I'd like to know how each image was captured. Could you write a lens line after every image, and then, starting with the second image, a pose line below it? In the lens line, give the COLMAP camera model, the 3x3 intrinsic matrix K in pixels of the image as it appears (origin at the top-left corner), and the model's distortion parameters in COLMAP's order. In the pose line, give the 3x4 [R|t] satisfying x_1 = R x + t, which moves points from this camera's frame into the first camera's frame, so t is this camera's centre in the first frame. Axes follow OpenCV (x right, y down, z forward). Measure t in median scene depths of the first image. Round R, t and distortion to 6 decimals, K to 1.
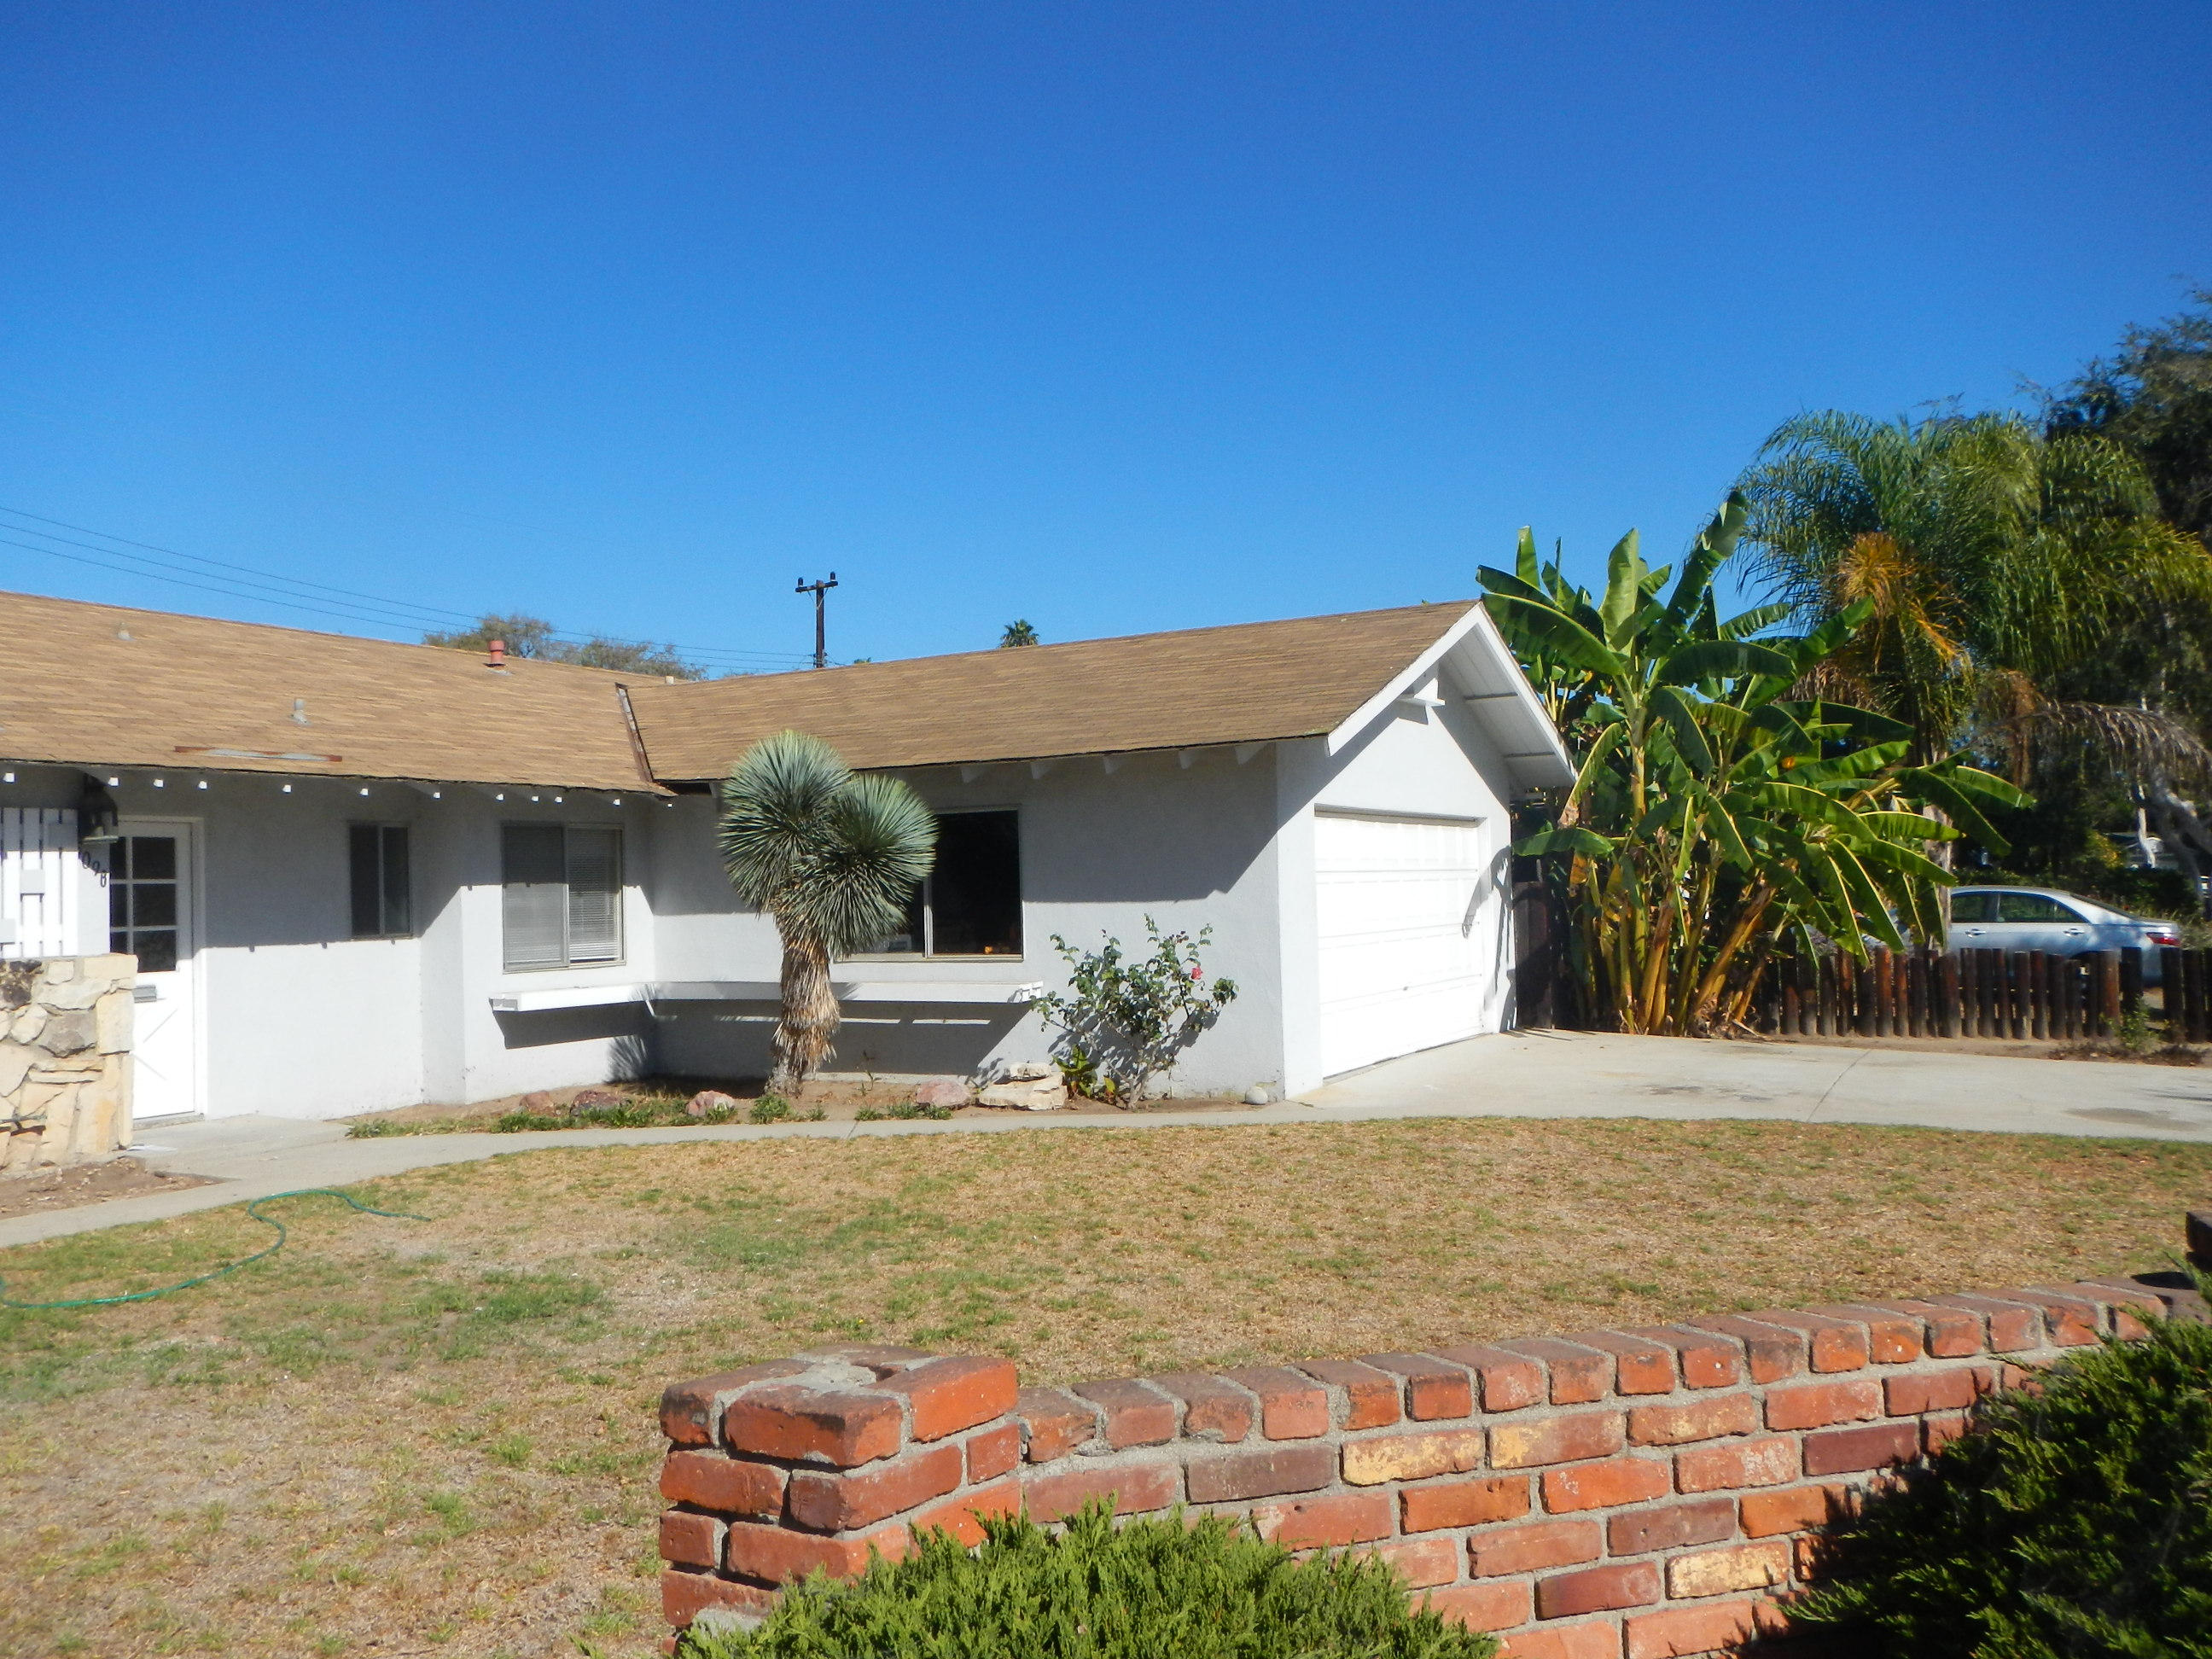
lens RADIAL K [[1816.6, 0, 1107.0], [0, 1816.6, 826.4], [0, 0, 1]] dist [0.006436, -0.003658]
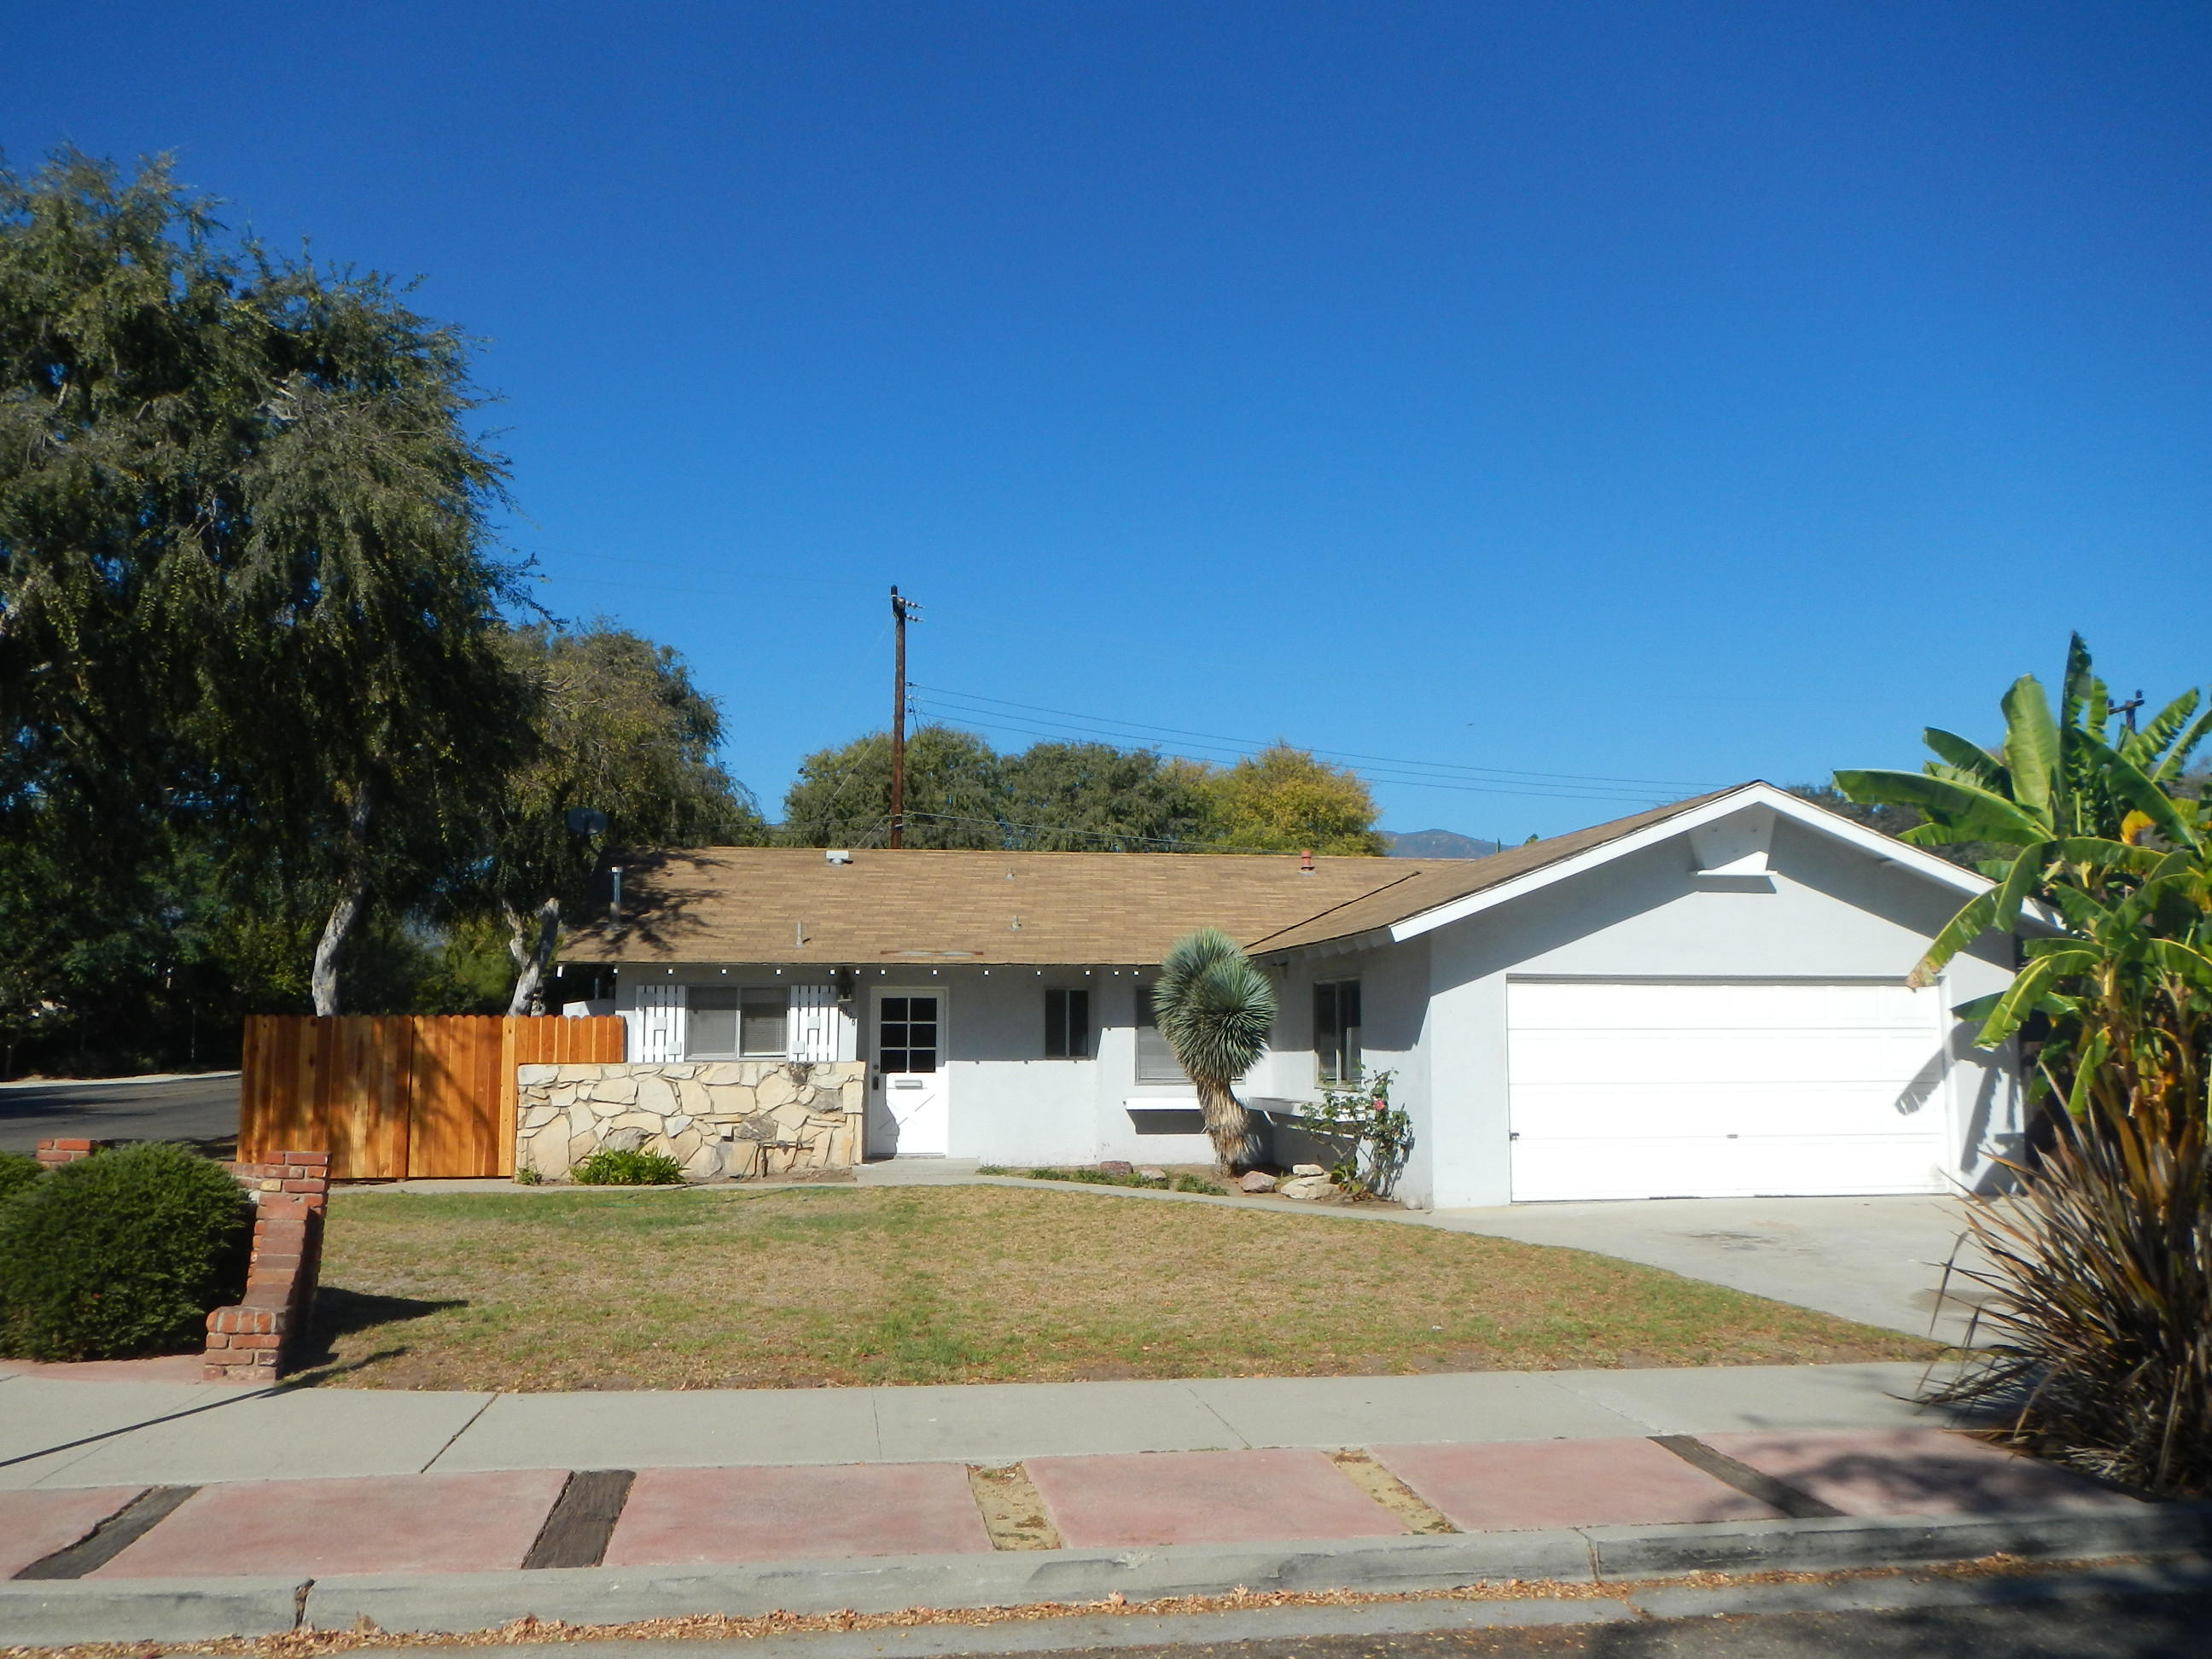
lens RADIAL K [[1816.6, 0, 1094.7], [0, 1816.6, 836.8], [0, 0, 1]] dist [0.006436, -0.003658]
pose [[0.609842, -0.064335, -0.789907, 0.928353], [0.013879, 0.997414, -0.070520, -0.022322], [0.792401, 0.032043, 0.609158, 0.022113]]
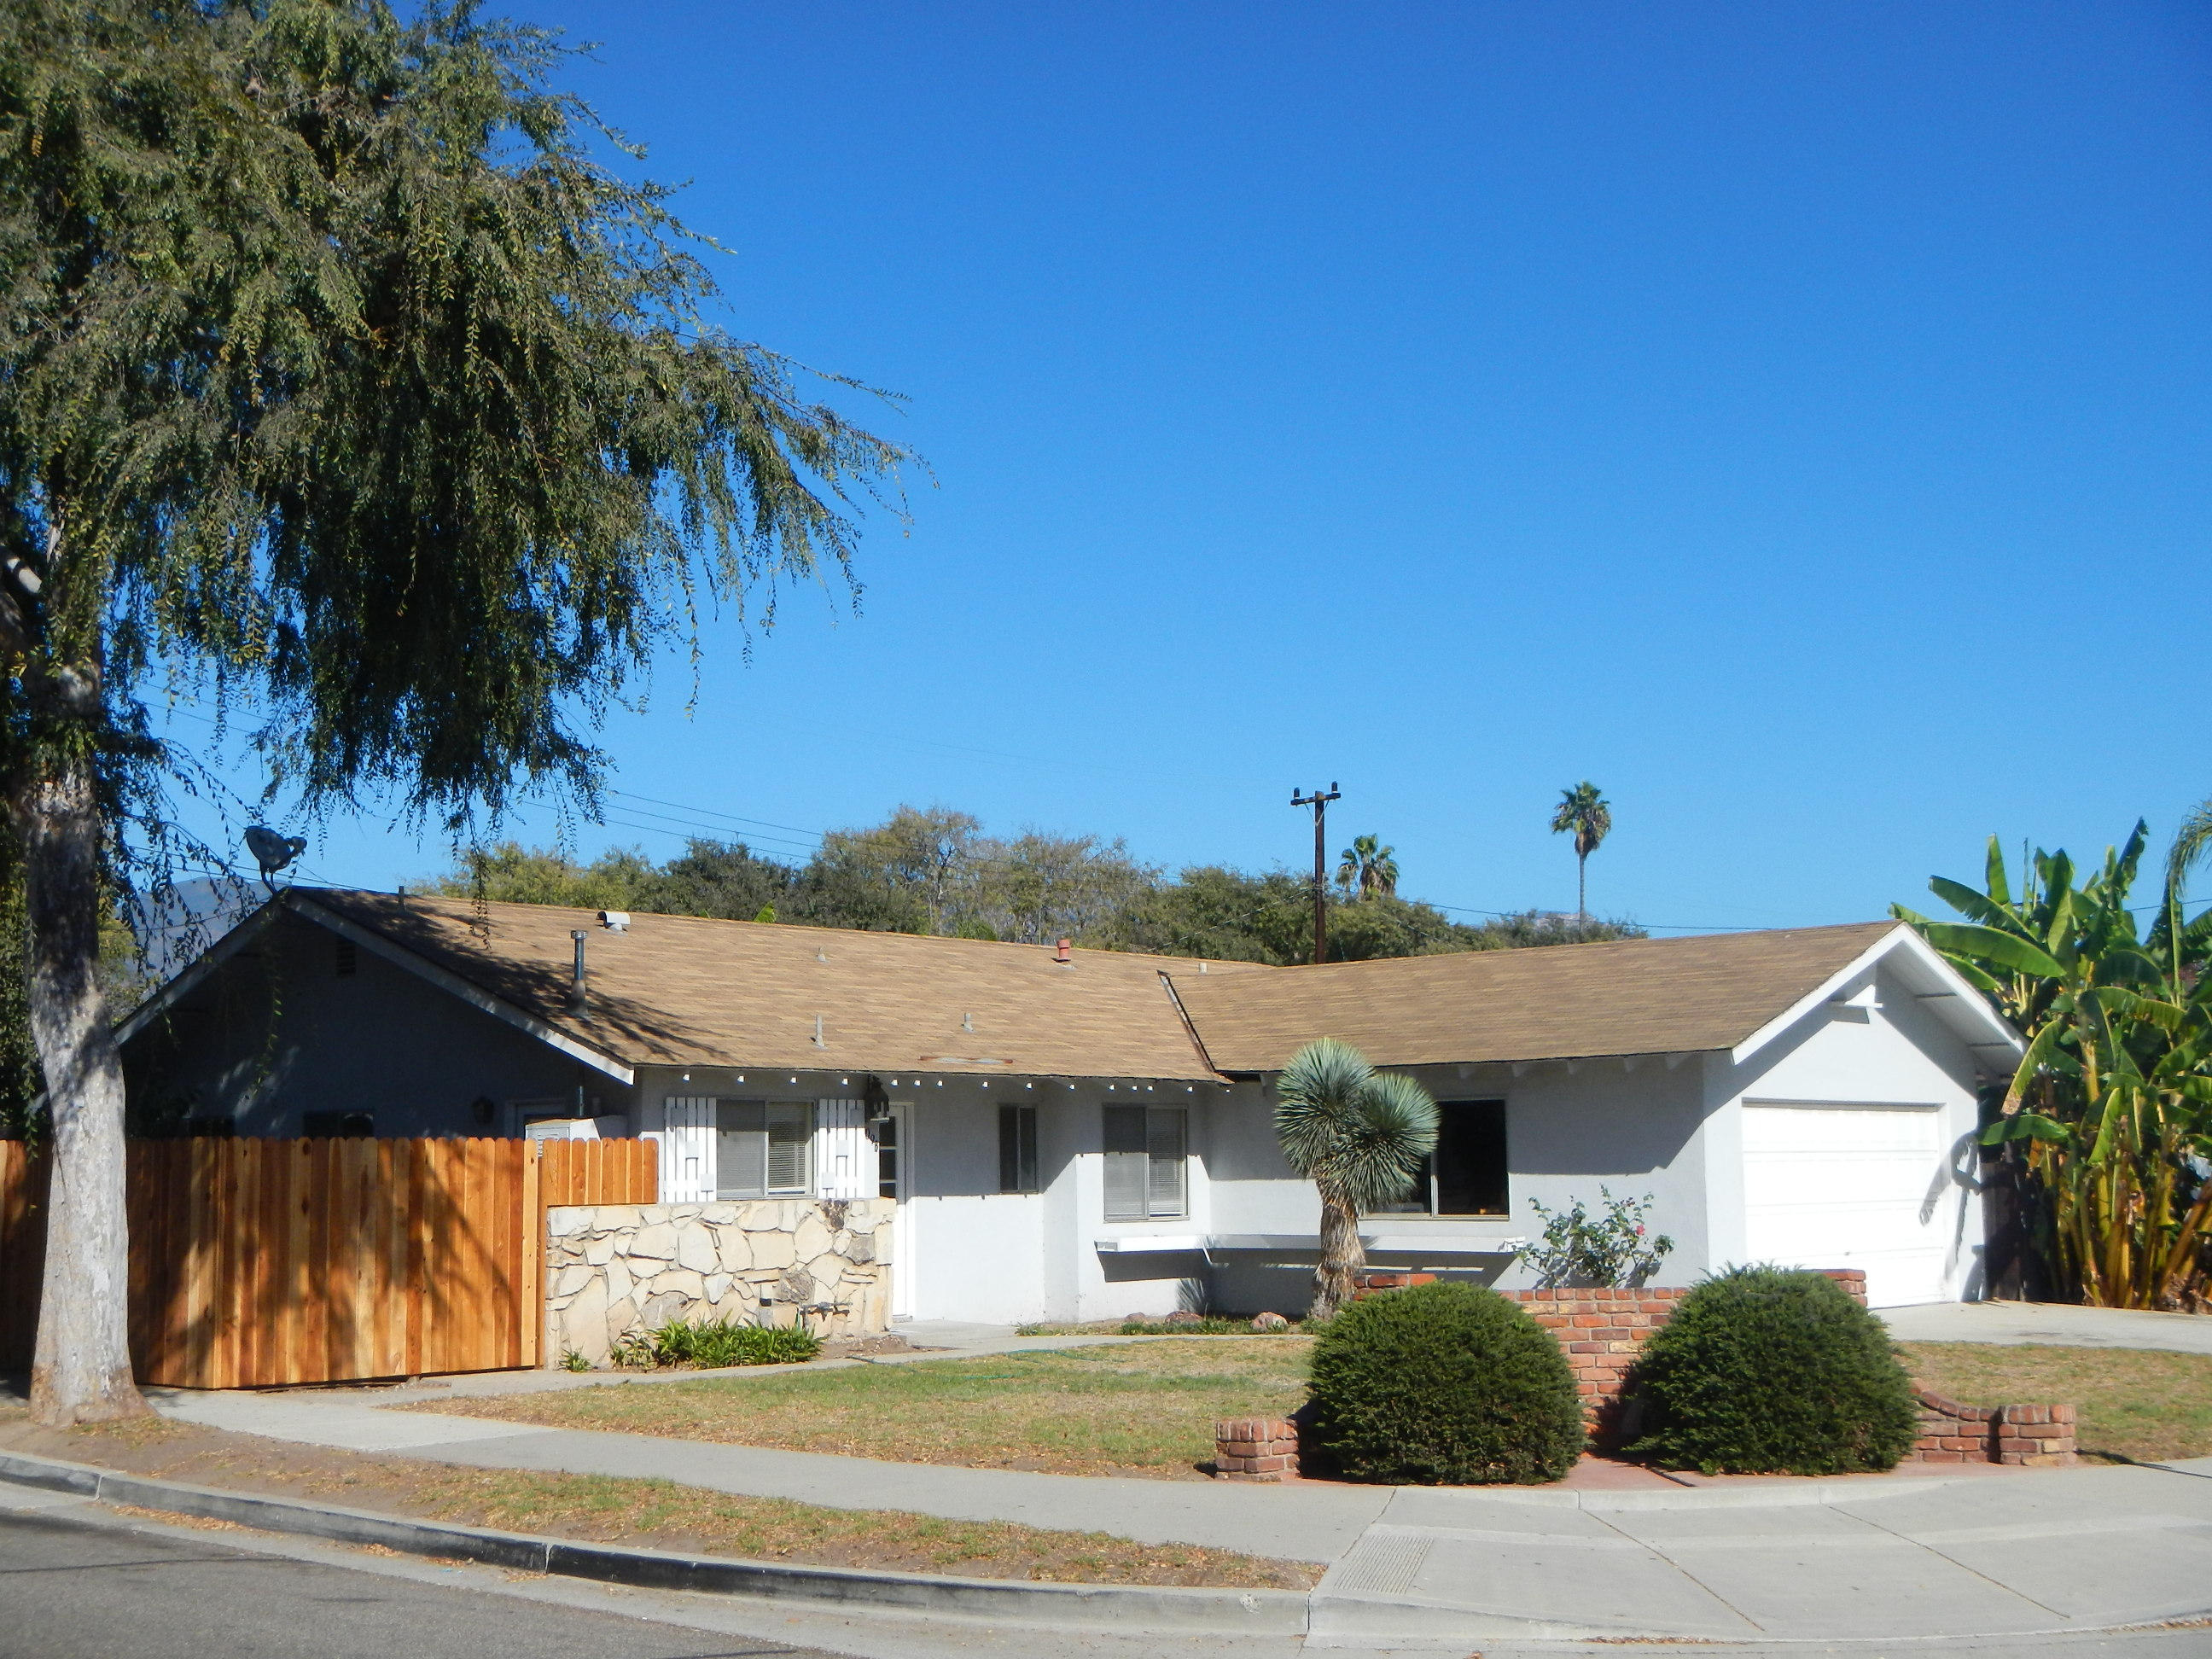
lens RADIAL K [[2733.6, 0, 1121.7], [0, 2733.6, 812.7], [0, 0, 1]] dist [0.002085, 0.000000]
pose [[0.975764, -0.013207, -0.218427, 0.111384], [-0.006813, 0.995860, -0.090647, -0.034333], [0.218720, 0.089938, 0.971634, -0.944368]]
